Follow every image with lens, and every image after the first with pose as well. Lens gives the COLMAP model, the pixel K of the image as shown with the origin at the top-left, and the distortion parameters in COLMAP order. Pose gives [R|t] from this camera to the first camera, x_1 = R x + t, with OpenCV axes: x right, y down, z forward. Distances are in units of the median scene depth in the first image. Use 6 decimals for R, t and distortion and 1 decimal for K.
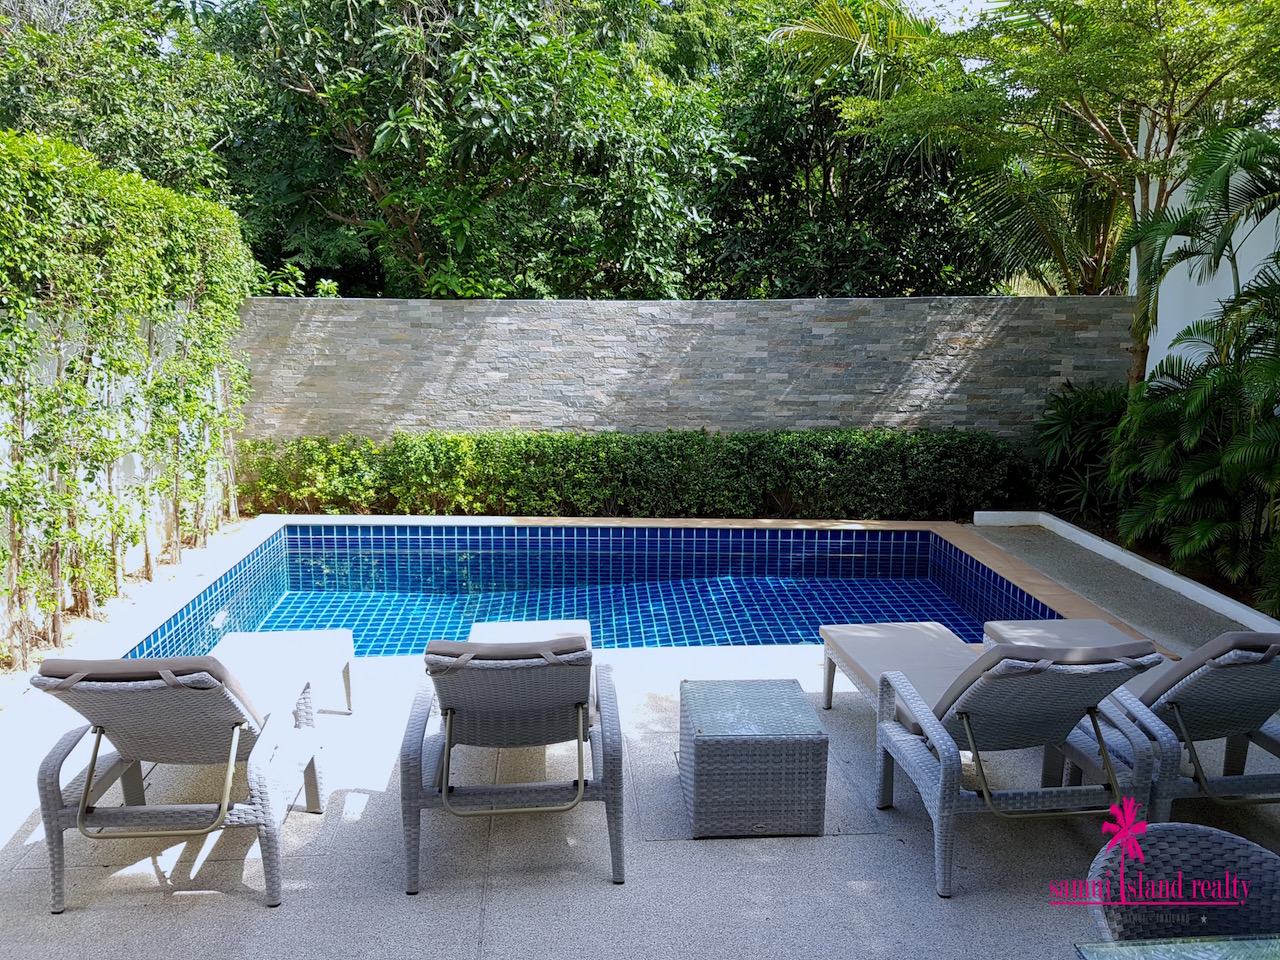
lens RADIAL K [[994.8, 0, 604.4], [0, 994.8, 504.5], [0, 0, 1]] dist [0.032754, -0.036397]
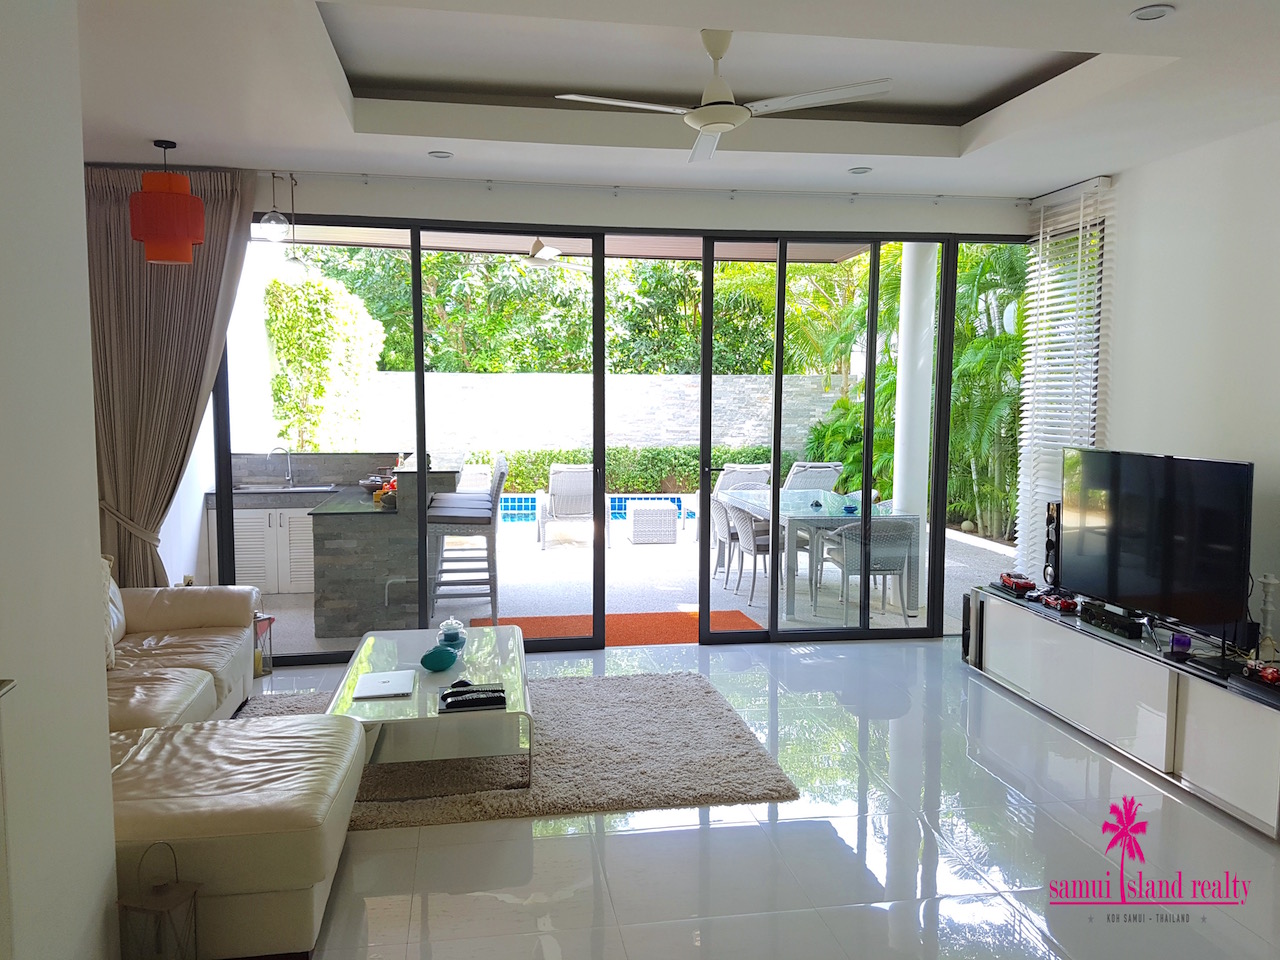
lens RADIAL K [[994.8, 0, 641.2], [0, 994.8, 478.6], [0, 0, 1]] dist [0.032754, -0.036397]
pose [[0.991210, -0.000751, 0.132297, -0.107961], [0.016897, 0.992513, -0.120967, 0.192203], [-0.131216, 0.122139, 0.983801, -0.730323]]
